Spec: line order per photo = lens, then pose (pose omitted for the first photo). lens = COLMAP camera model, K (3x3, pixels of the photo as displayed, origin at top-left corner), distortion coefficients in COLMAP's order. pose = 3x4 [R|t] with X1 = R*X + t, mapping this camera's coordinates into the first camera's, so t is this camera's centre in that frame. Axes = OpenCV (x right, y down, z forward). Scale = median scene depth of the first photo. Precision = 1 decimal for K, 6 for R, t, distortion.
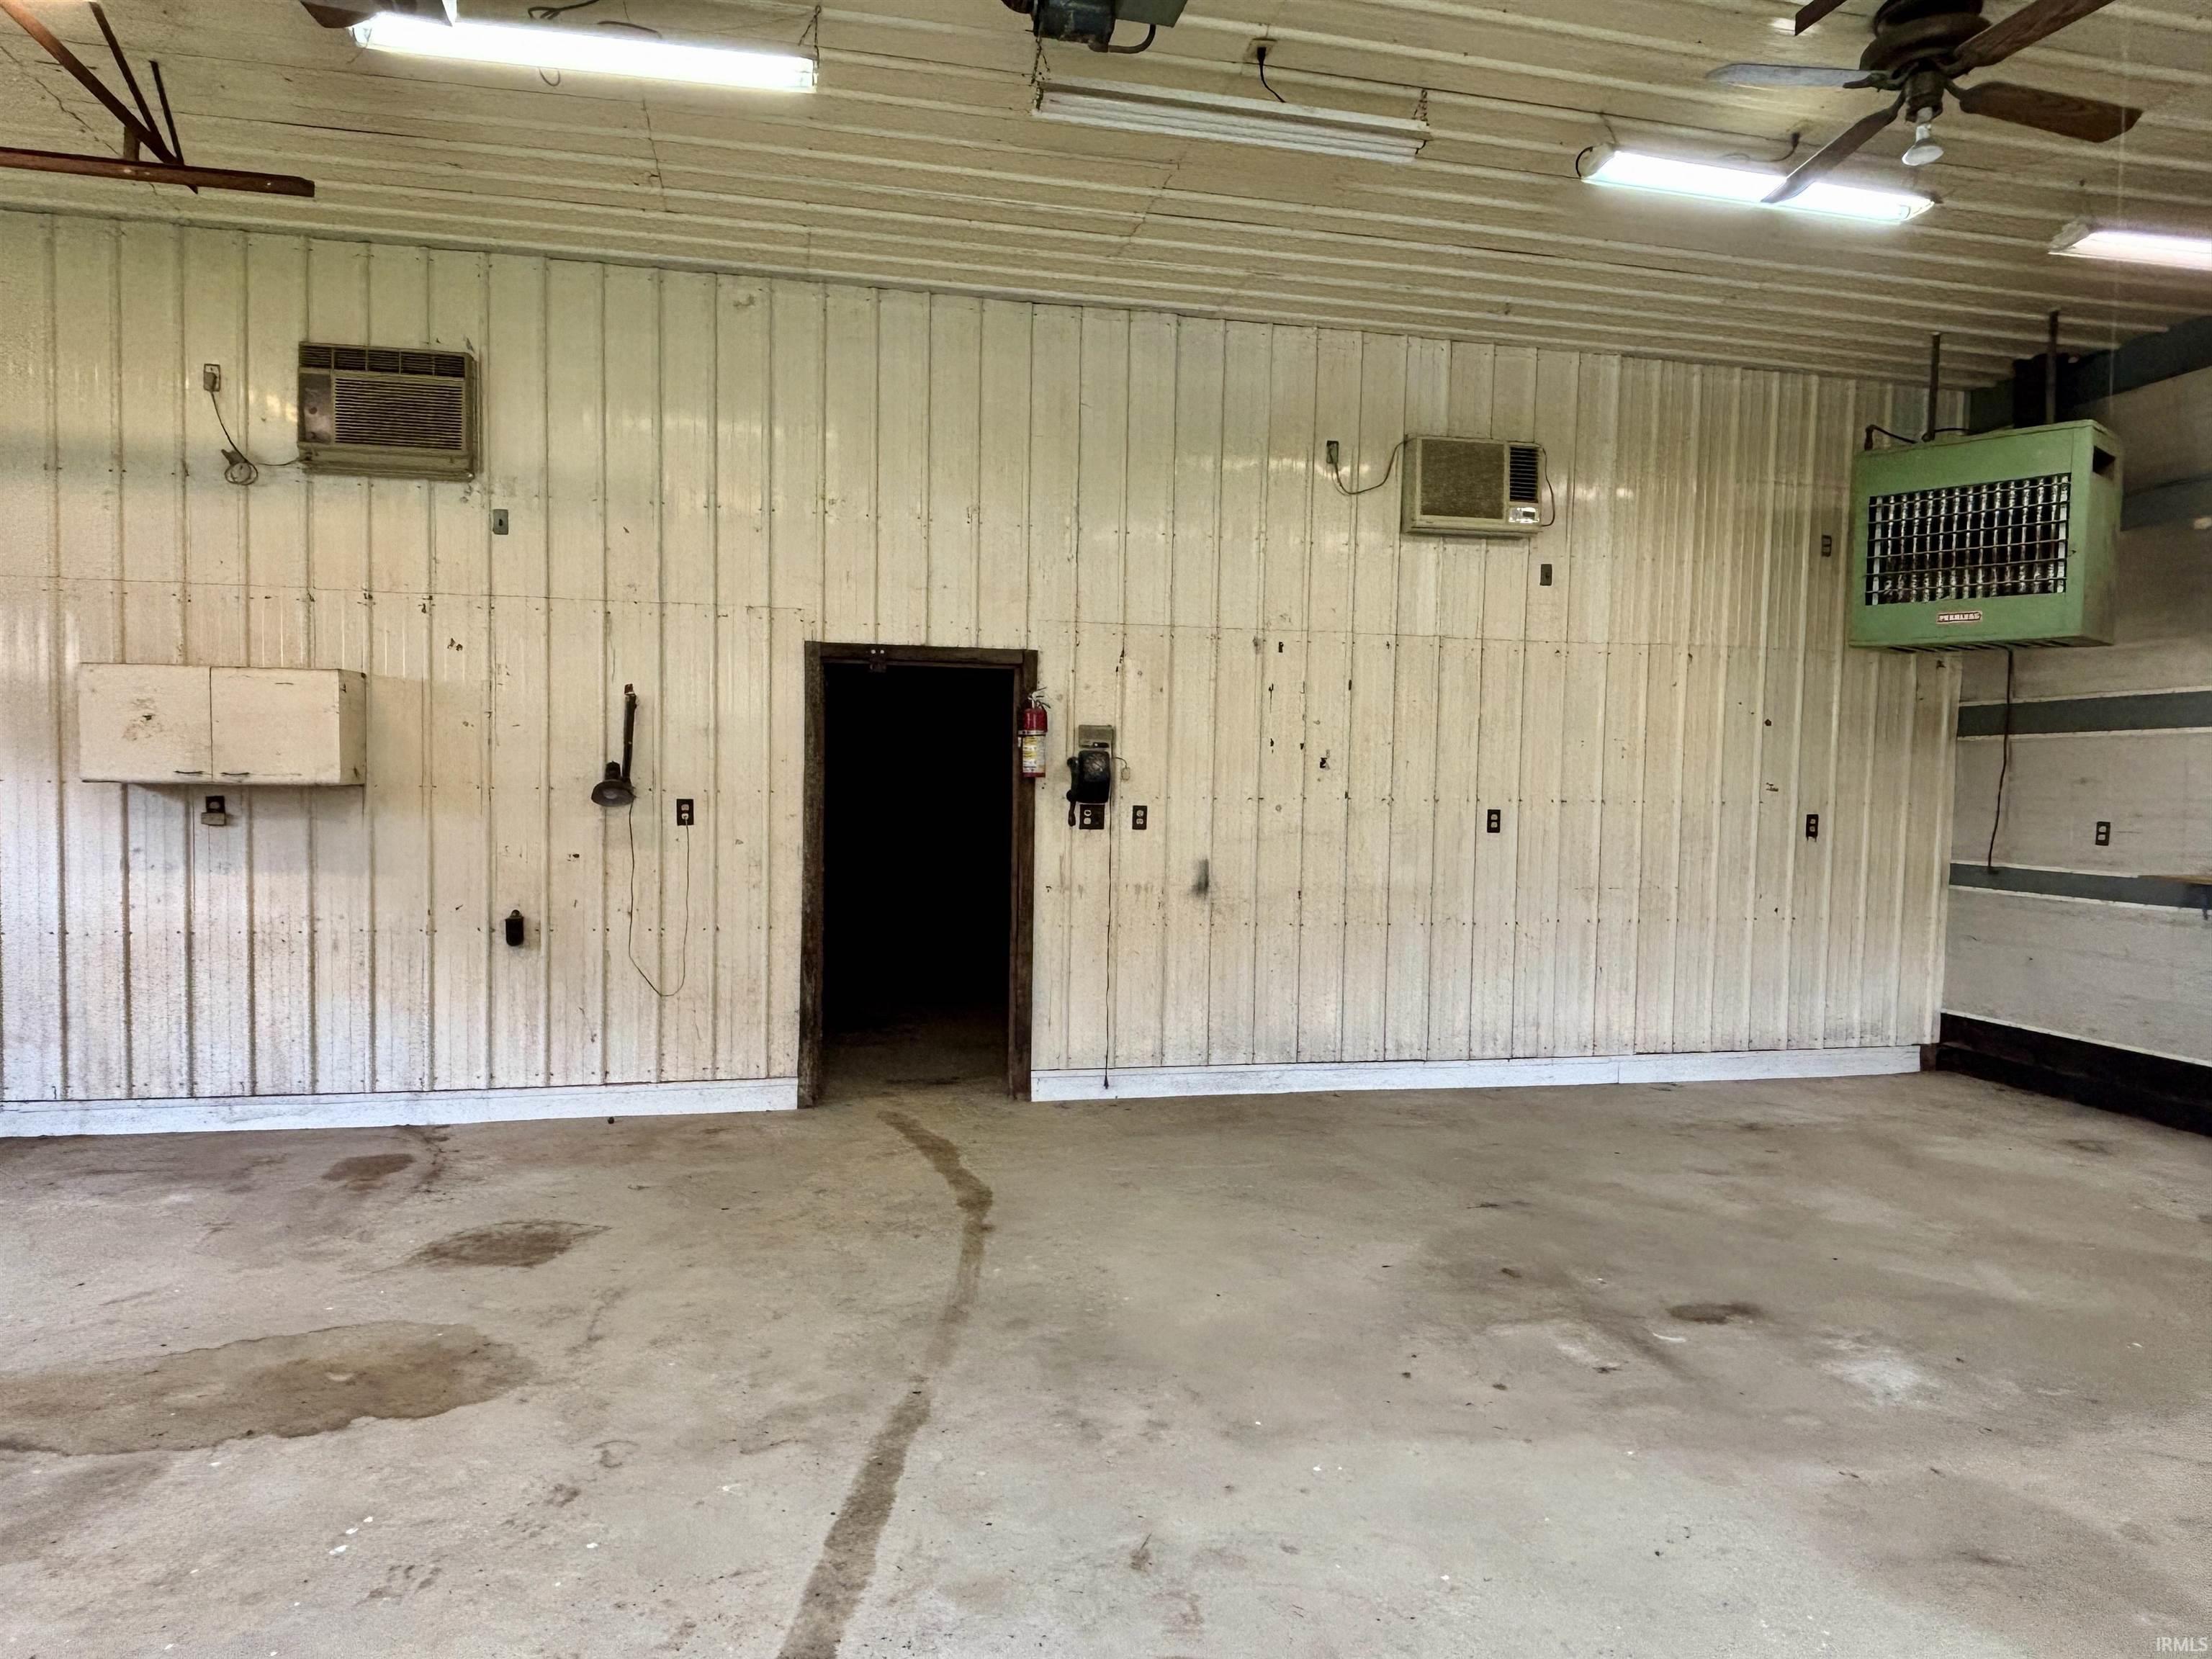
lens RADIAL K [[1384.8, 0, 1100.9], [0, 1384.8, 820.4], [0, 0, 1]] dist [0.007618, -0.014892]
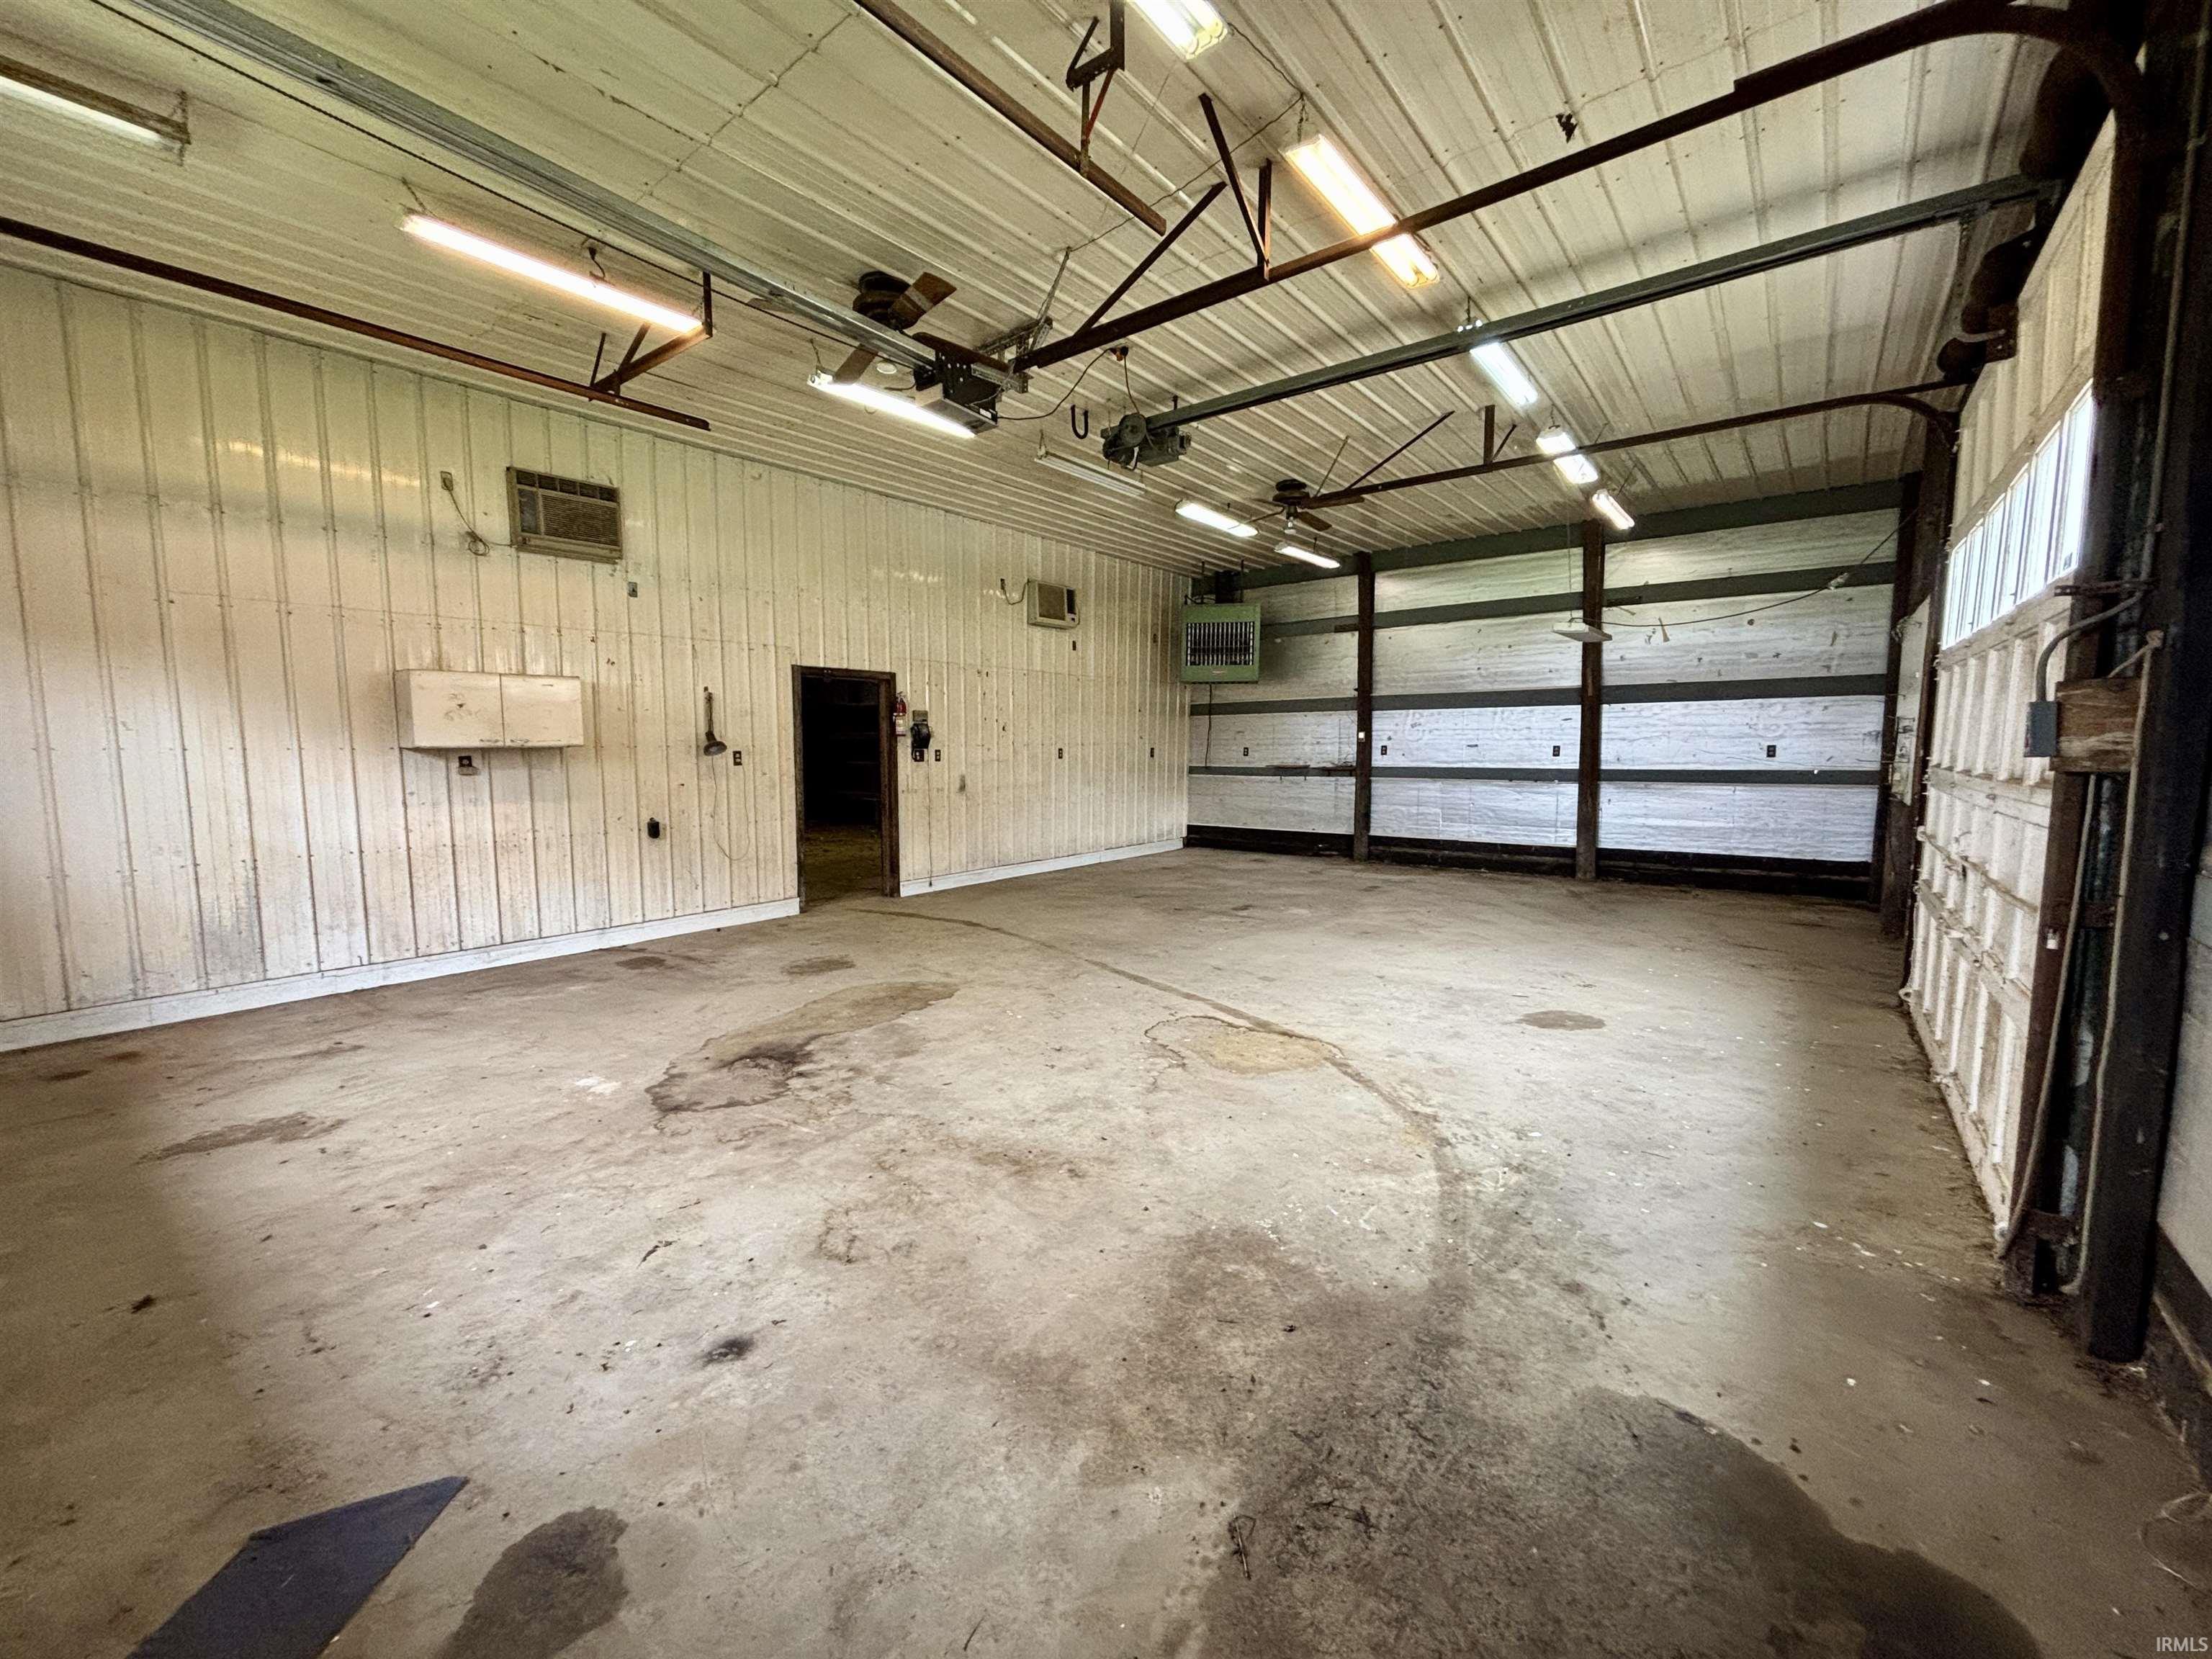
lens RADIAL K [[883.1, 0, 1094.5], [0, 883.1, 831.3], [0, 0, 1]] dist [-0.018231, 0.000040]
pose [[0.777863, -0.081104, 0.623178, -0.690269], [0.035669, 0.995736, 0.085069, 0.007820], [-0.627420, -0.043945, 0.777440, -0.202983]]
